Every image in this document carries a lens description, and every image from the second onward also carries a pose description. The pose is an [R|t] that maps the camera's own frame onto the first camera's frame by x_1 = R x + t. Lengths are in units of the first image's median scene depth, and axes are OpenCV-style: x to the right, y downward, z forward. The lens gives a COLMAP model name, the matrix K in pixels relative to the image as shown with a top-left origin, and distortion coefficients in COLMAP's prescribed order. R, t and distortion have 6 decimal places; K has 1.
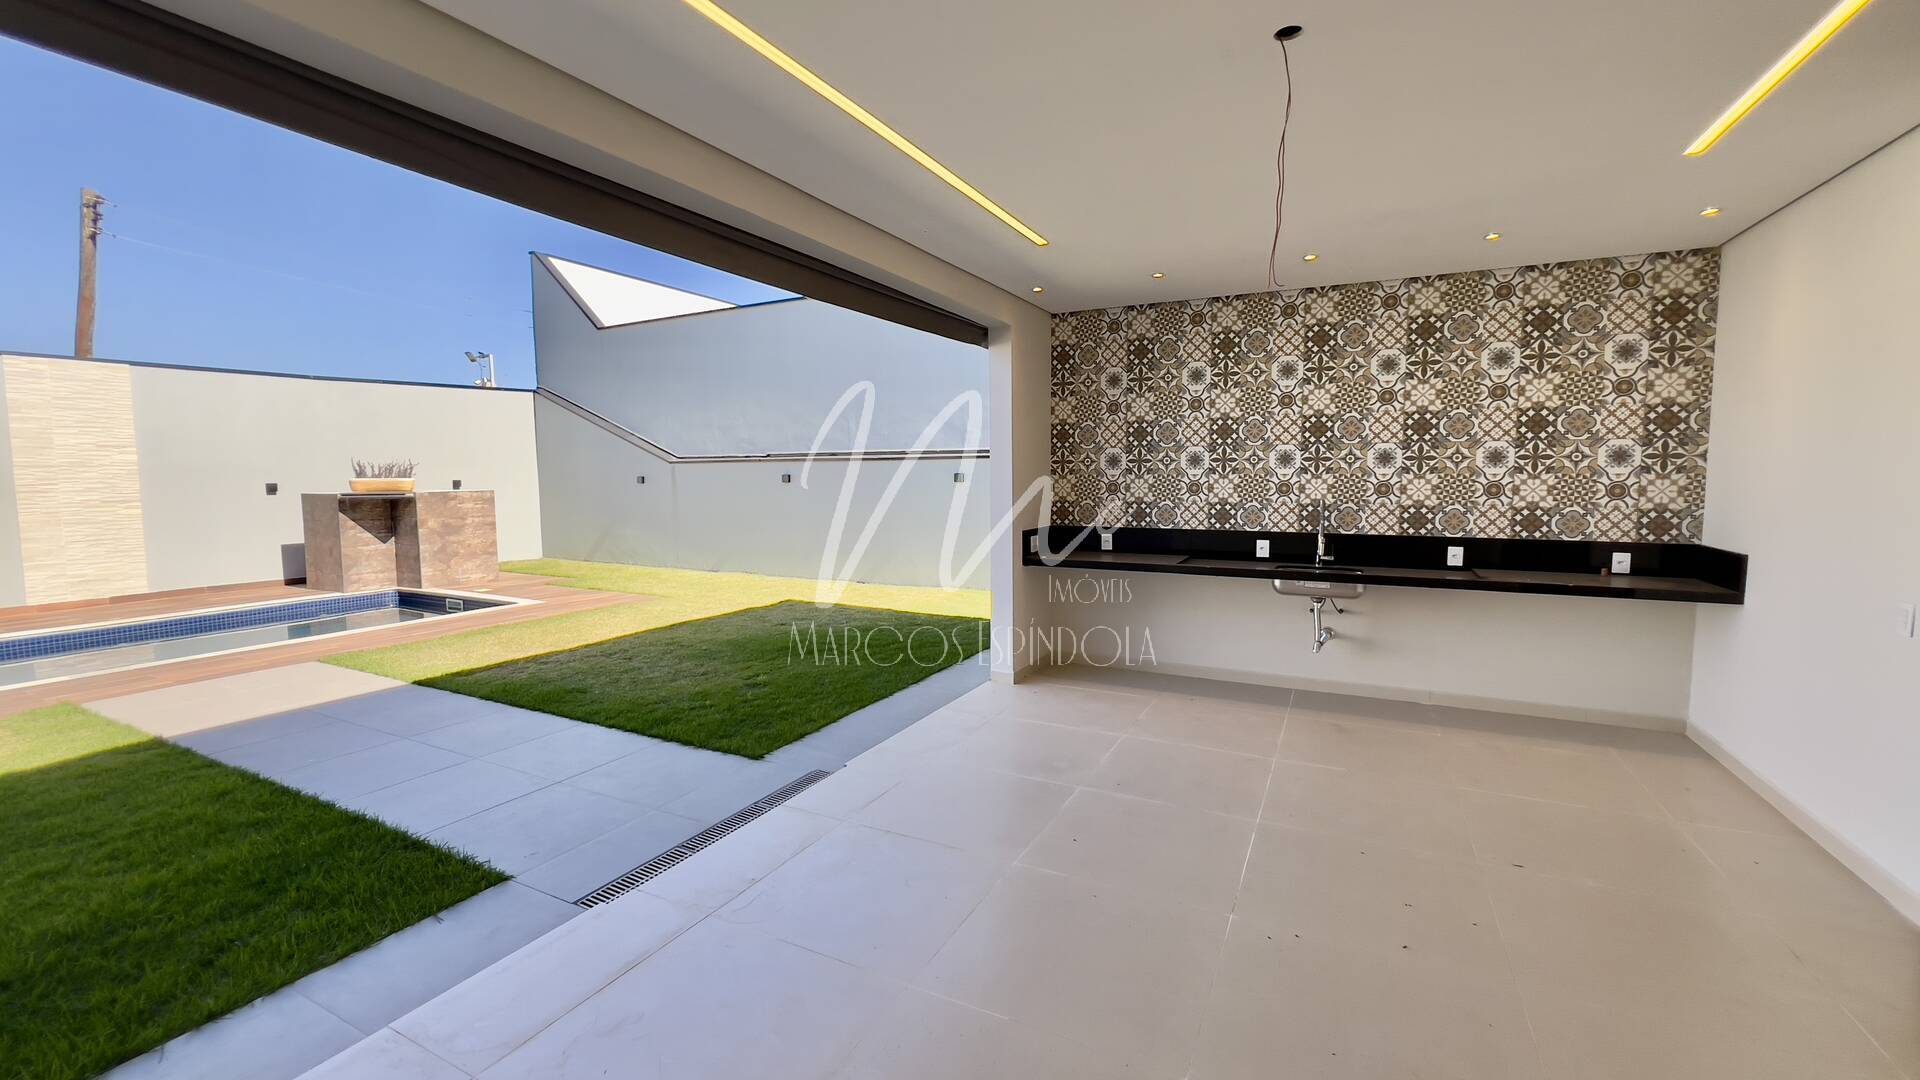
lens RADIAL K [[772.7, 0, 953.6], [0, 772.7, 532.3], [0, 0, 1]] dist [-0.005037, 0.001770]
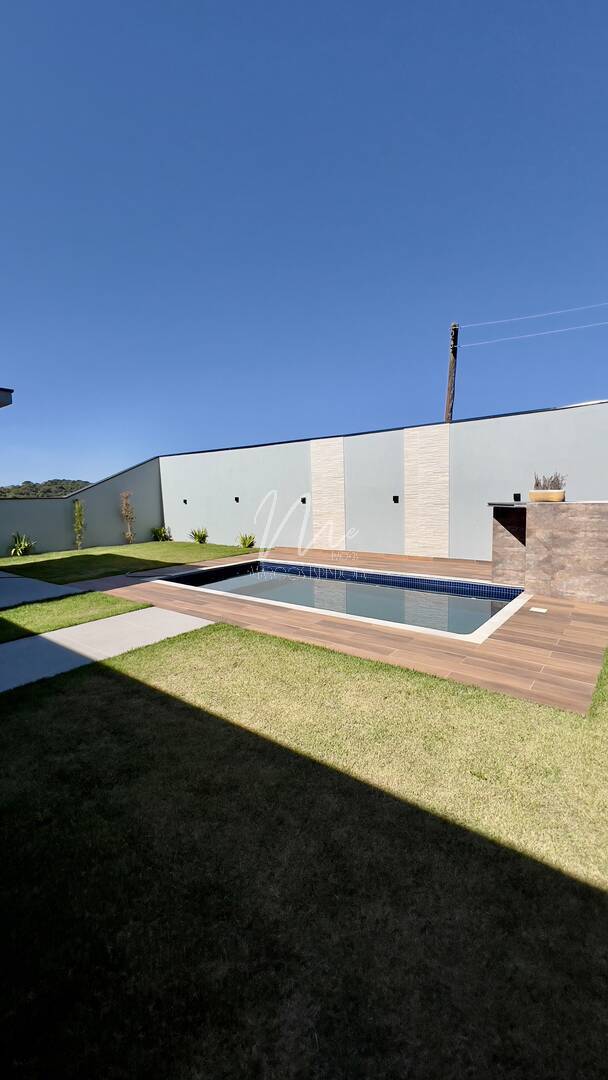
lens RADIAL K [[434.6, 0, 306.2], [0, 434.6, 536.7], [0, 0, 1]] dist [-0.005037, 0.001770]
pose [[-0.177916, 0.105791, -0.978343, -0.096913], [-0.054454, 0.991623, 0.117130, -0.117934], [0.982538, 0.074114, -0.170665, 1.572185]]
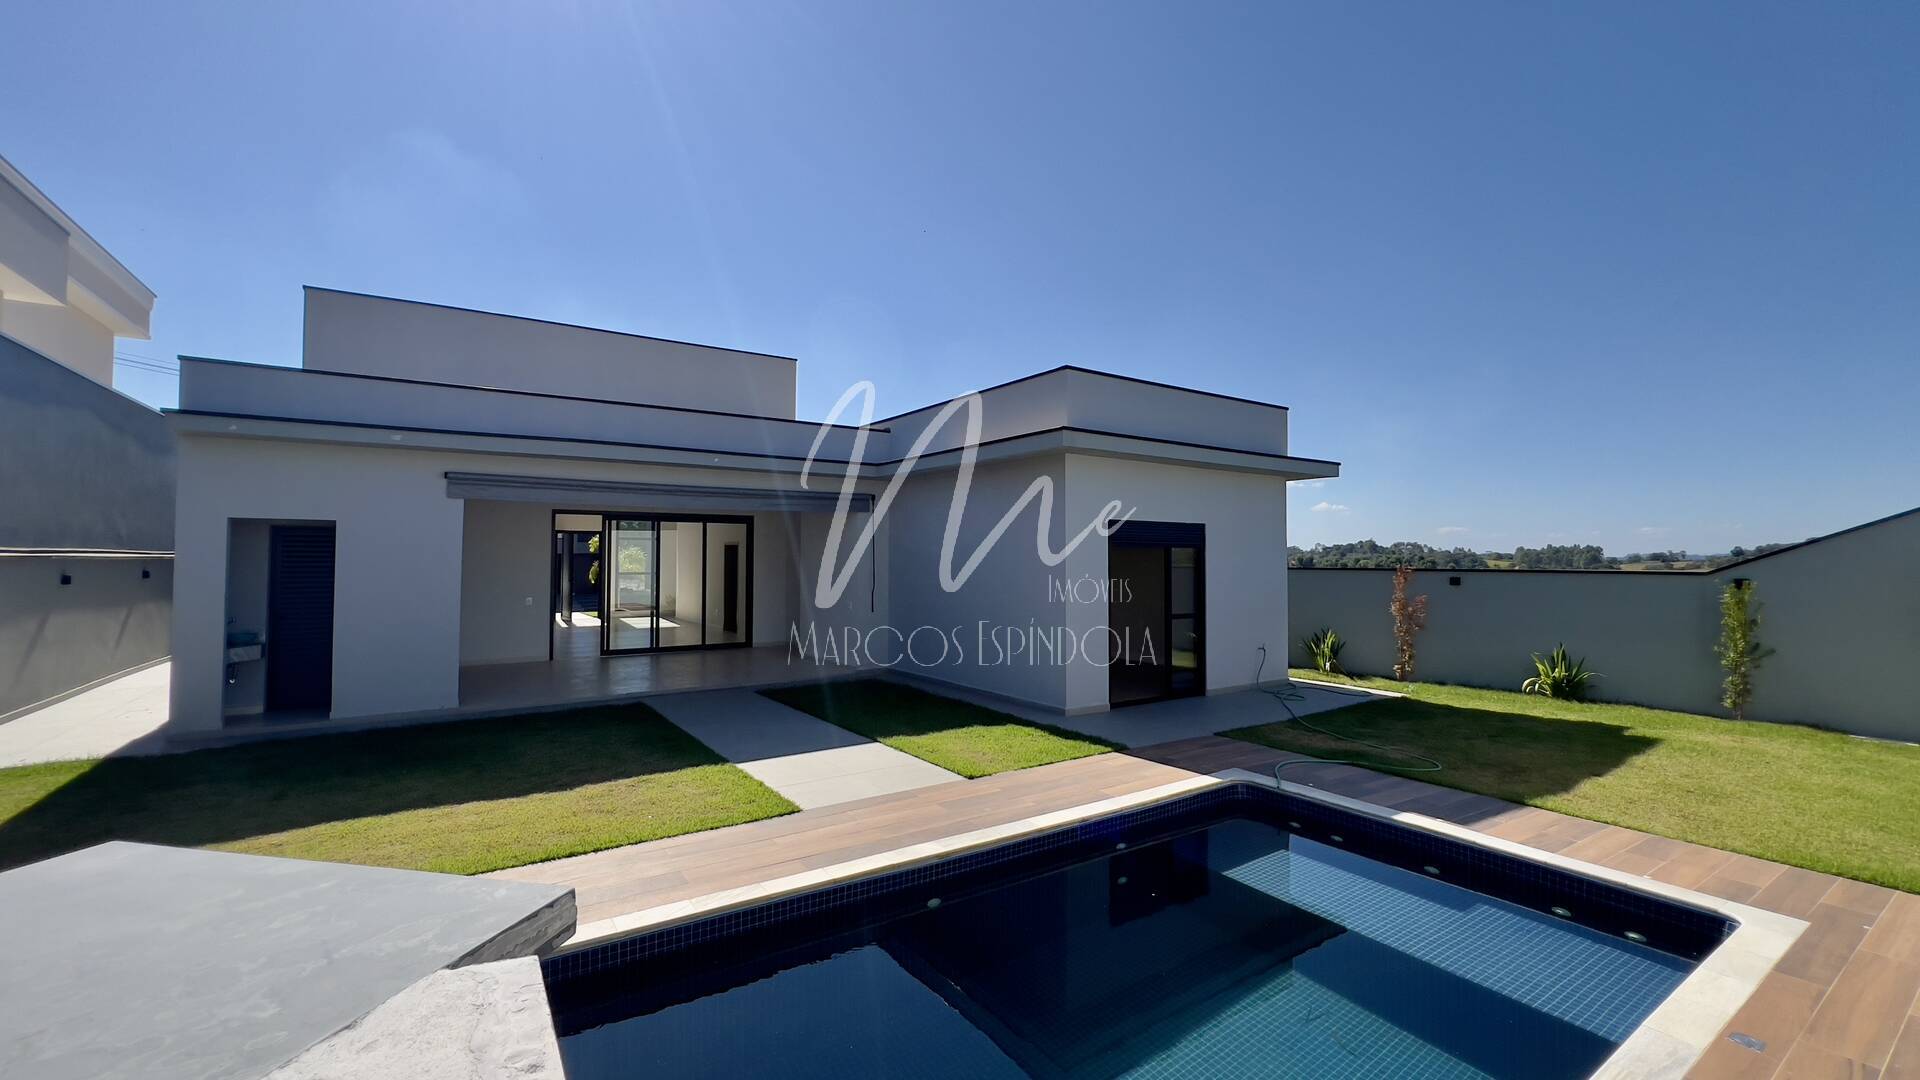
lens RADIAL K [[772.7, 0, 954.5], [0, 772.7, 534.6], [0, 0, 1]] dist [-0.005037, 0.001770]
pose [[-0.881013, 0.019532, 0.472688, -1.671468], [0.041701, 0.998465, 0.036465, -0.183306], [-0.471250, 0.051837, -0.880475, 1.994079]]
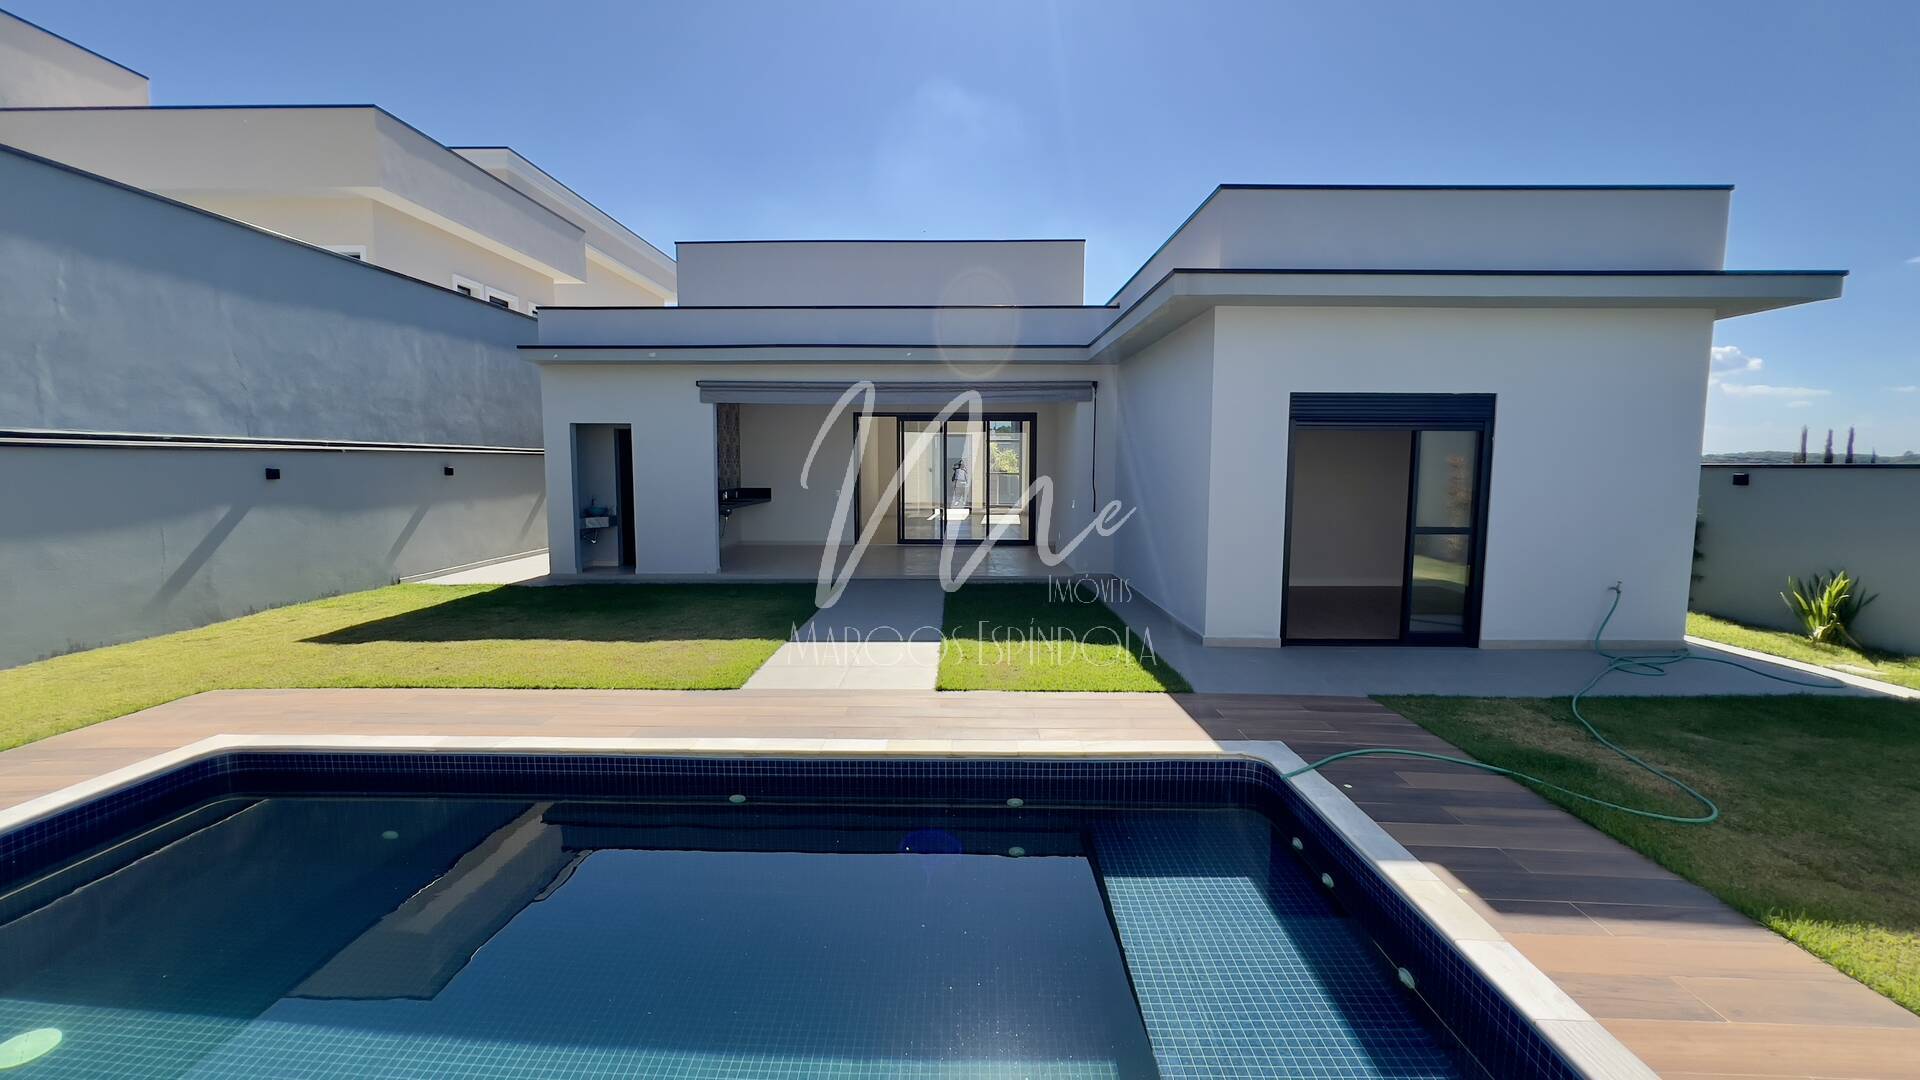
lens RADIAL K [[772.7, 0, 954.6], [0, 772.7, 535.0], [0, 0, 1]] dist [-0.005037, 0.001770]
pose [[-0.456240, -0.076257, 0.886583, -2.042837], [0.071771, 0.989922, 0.122079, -0.103835], [-0.886957, 0.119329, -0.446169, 1.400248]]
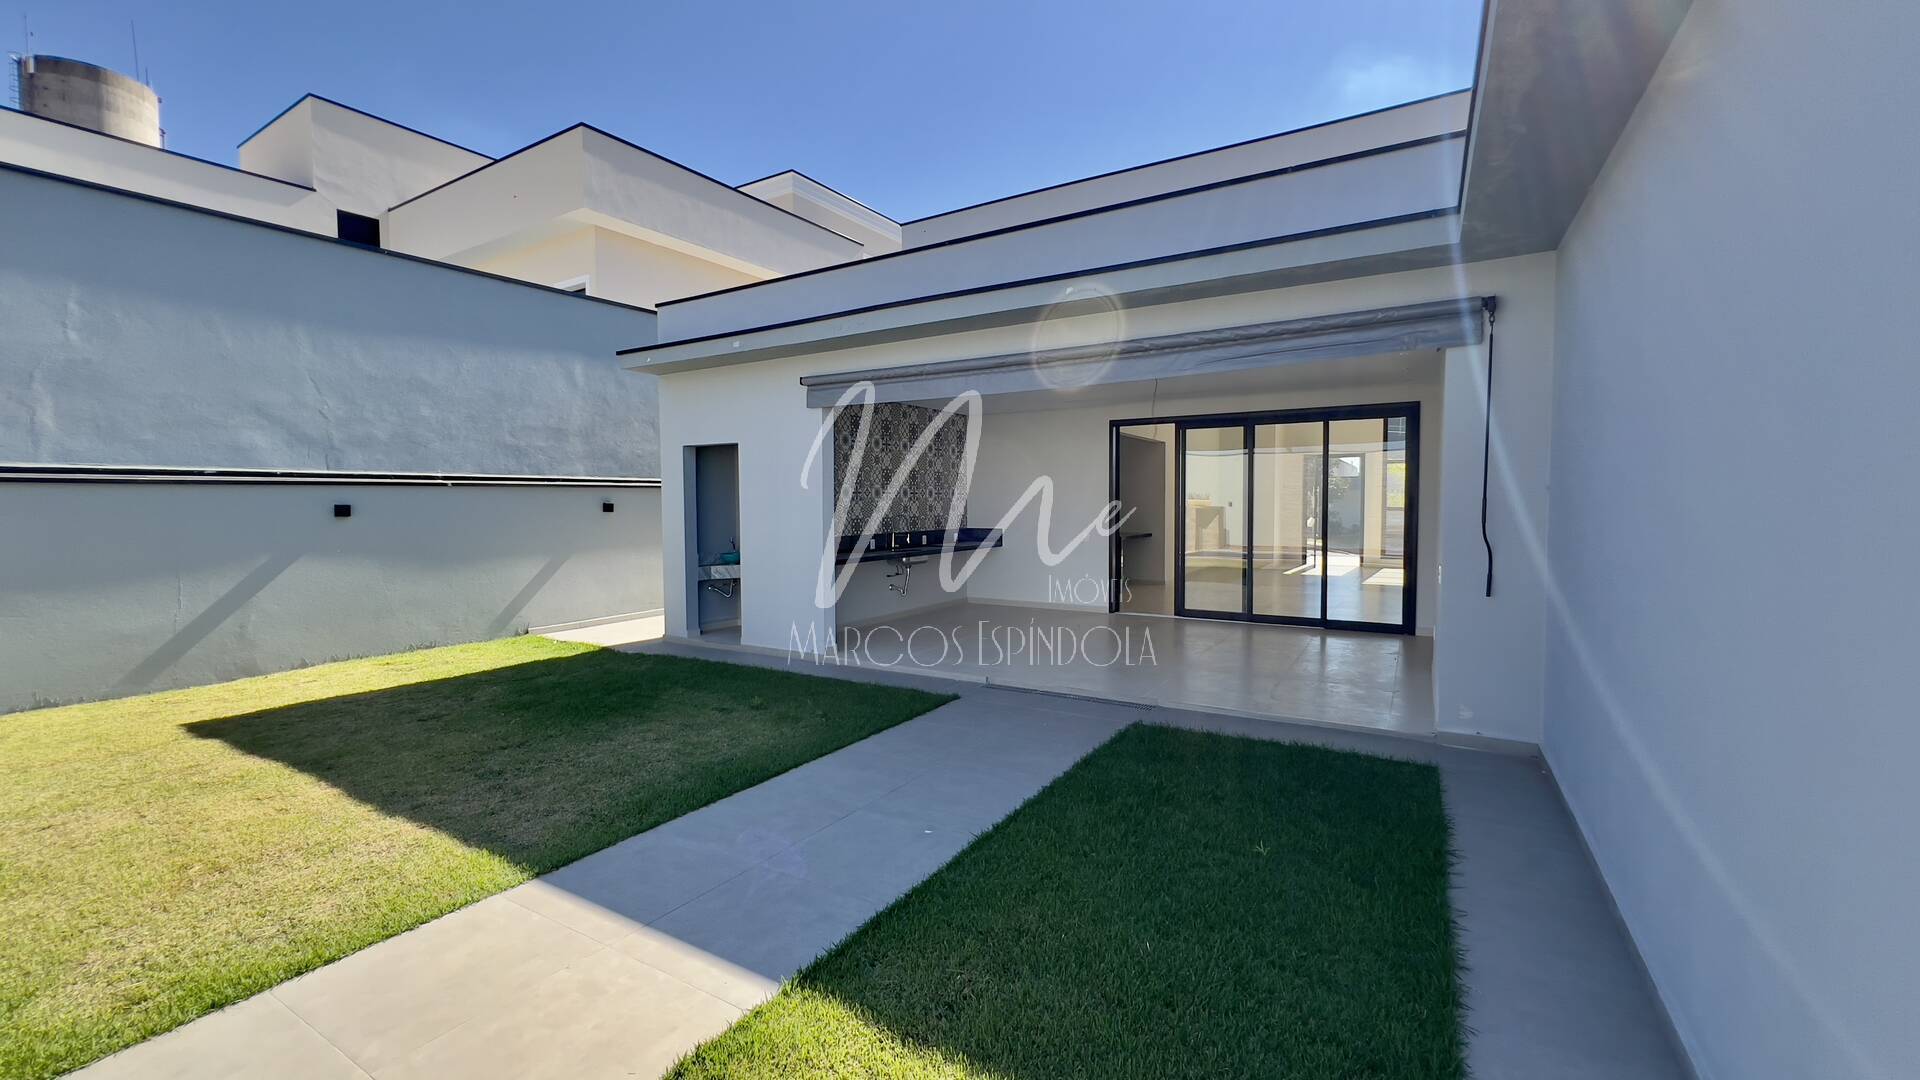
lens RADIAL K [[772.7, 0, 953.6], [0, 772.7, 533.4], [0, 0, 1]] dist [-0.005037, 0.001770]
pose [[0.066917, -0.036829, 0.997079, -1.328170], [0.085454, 0.995858, 0.031049, -0.041959], [-0.994092, 0.083127, 0.069787, 0.707079]]
